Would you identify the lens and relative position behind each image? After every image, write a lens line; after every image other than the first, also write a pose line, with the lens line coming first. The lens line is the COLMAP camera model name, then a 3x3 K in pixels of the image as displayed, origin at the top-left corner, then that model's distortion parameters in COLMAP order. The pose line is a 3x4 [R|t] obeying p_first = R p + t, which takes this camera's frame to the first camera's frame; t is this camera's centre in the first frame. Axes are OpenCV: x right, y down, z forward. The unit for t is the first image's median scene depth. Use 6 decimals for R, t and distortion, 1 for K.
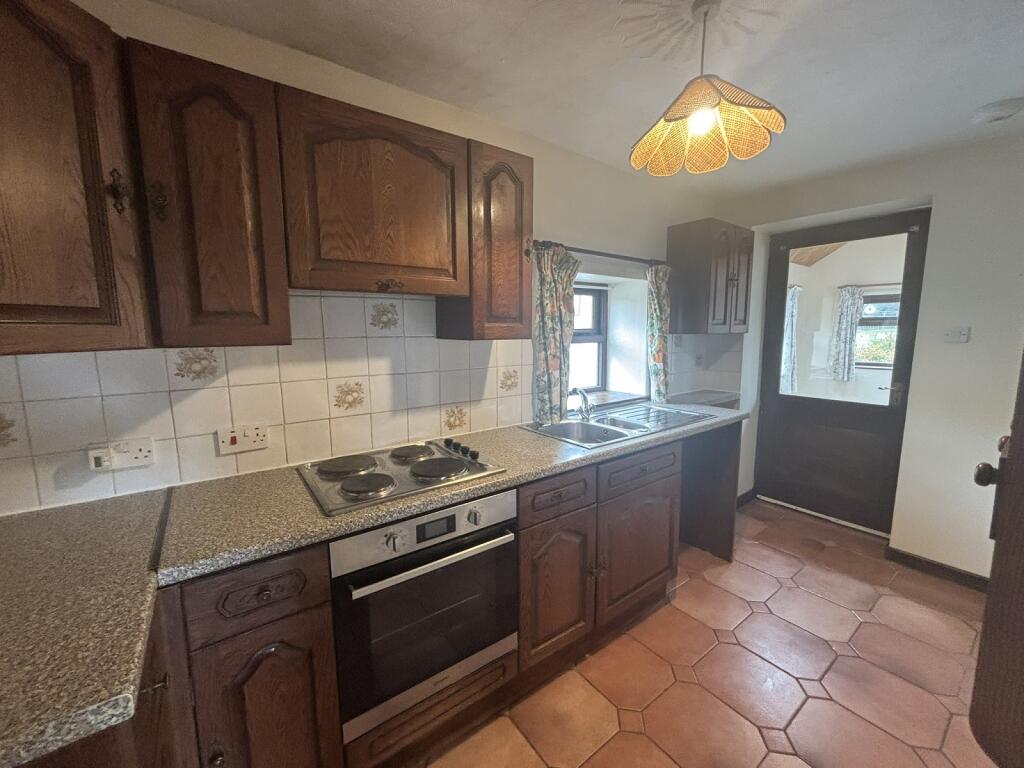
lens RADIAL K [[408.2, 0, 514.4], [0, 408.2, 383.4], [0, 0, 1]] dist [-0.000628, 0.000015]
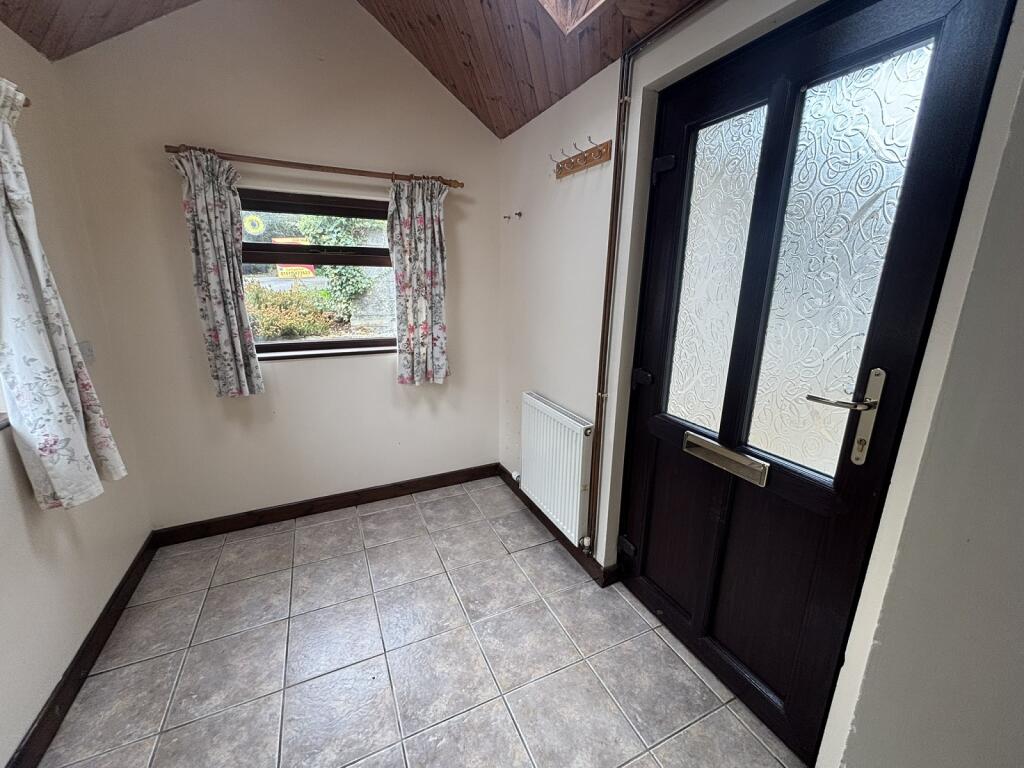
lens RADIAL K [[408.2, 0, 513.9], [0, 408.2, 381.5], [0, 0, 1]] dist [-0.000628, 0.000015]
pose [[0.201140, -0.227208, 0.952848, 0.471744], [0.106660, 0.972024, 0.209265, -0.079367], [-0.973738, 0.059539, 0.219747, 0.642469]]
